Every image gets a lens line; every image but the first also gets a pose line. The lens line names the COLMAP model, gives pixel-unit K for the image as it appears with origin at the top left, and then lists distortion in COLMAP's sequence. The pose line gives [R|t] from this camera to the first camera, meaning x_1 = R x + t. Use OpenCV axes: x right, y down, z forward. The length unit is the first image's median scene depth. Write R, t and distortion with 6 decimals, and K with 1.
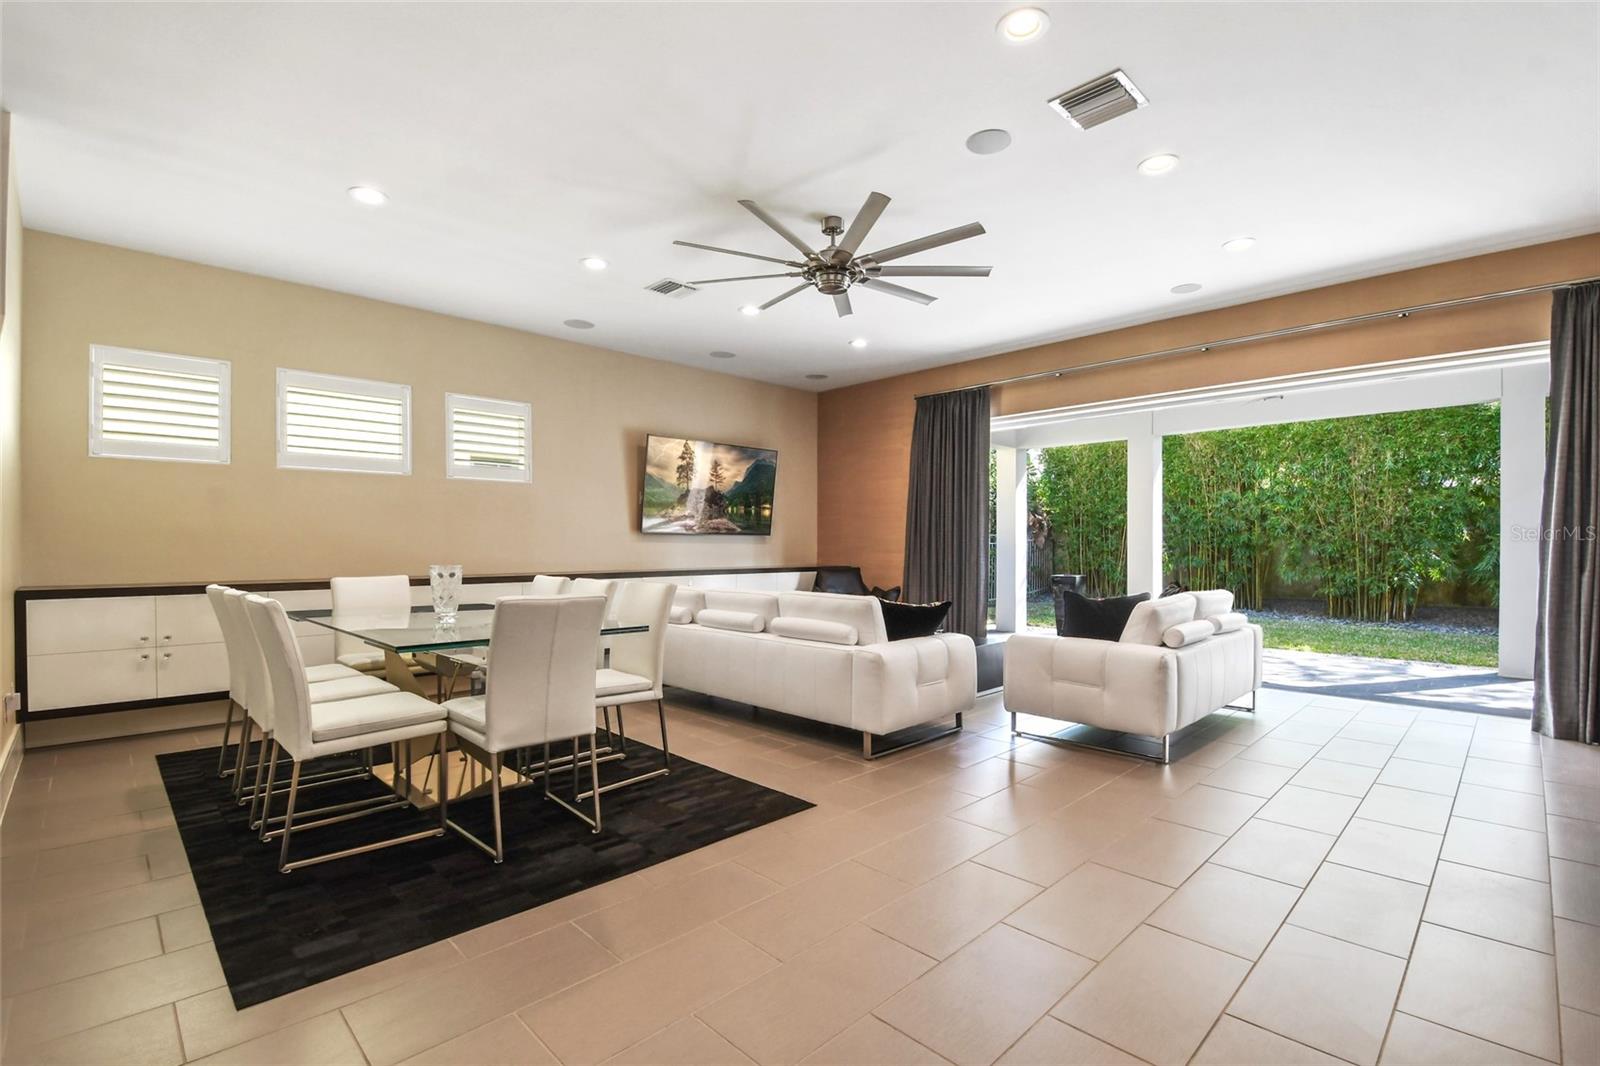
lens RADIAL K [[760.8, 0, 770.7], [0, 760.8, 551.9], [0, 0, 1]] dist [0.028264, -0.029416]
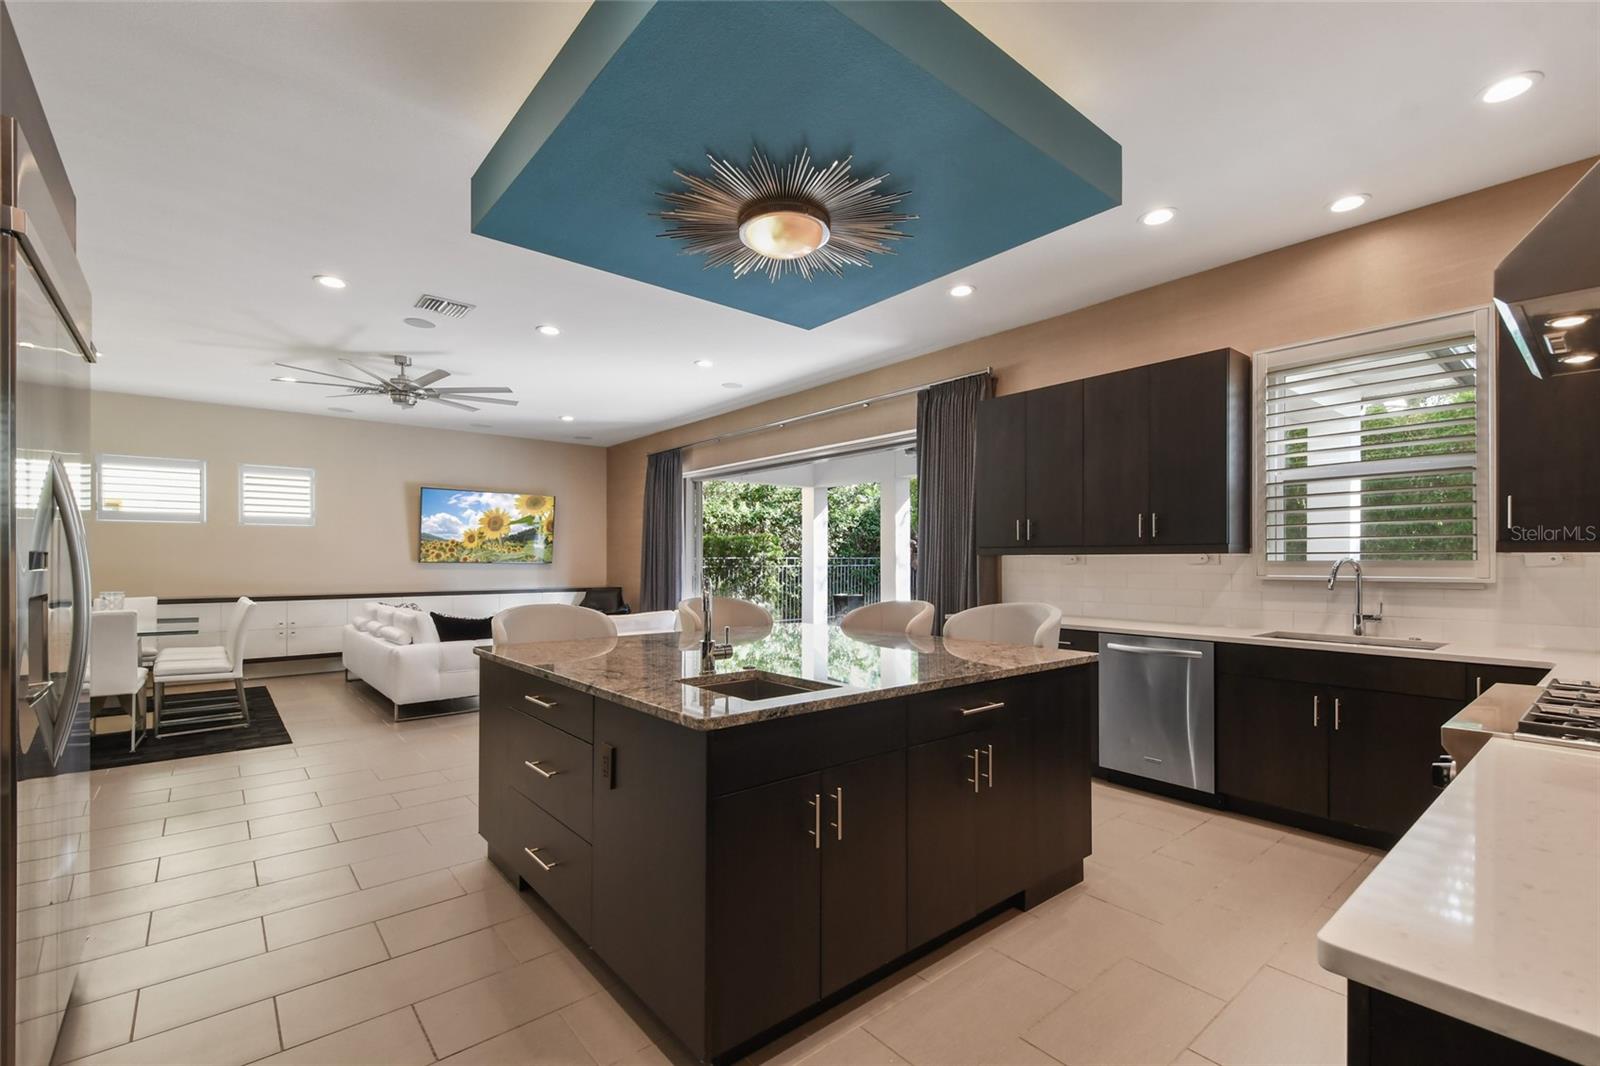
lens RADIAL K [[718.1, 0, 806.5], [0, 718.1, 563.9], [0, 0, 1]] dist [0.018858, -0.025307]
pose [[0.998060, -0.002884, -0.062191, 0.670796], [0.003024, 0.999993, 0.002165, -0.025487], [0.062184, -0.002349, 0.998062, -0.241596]]
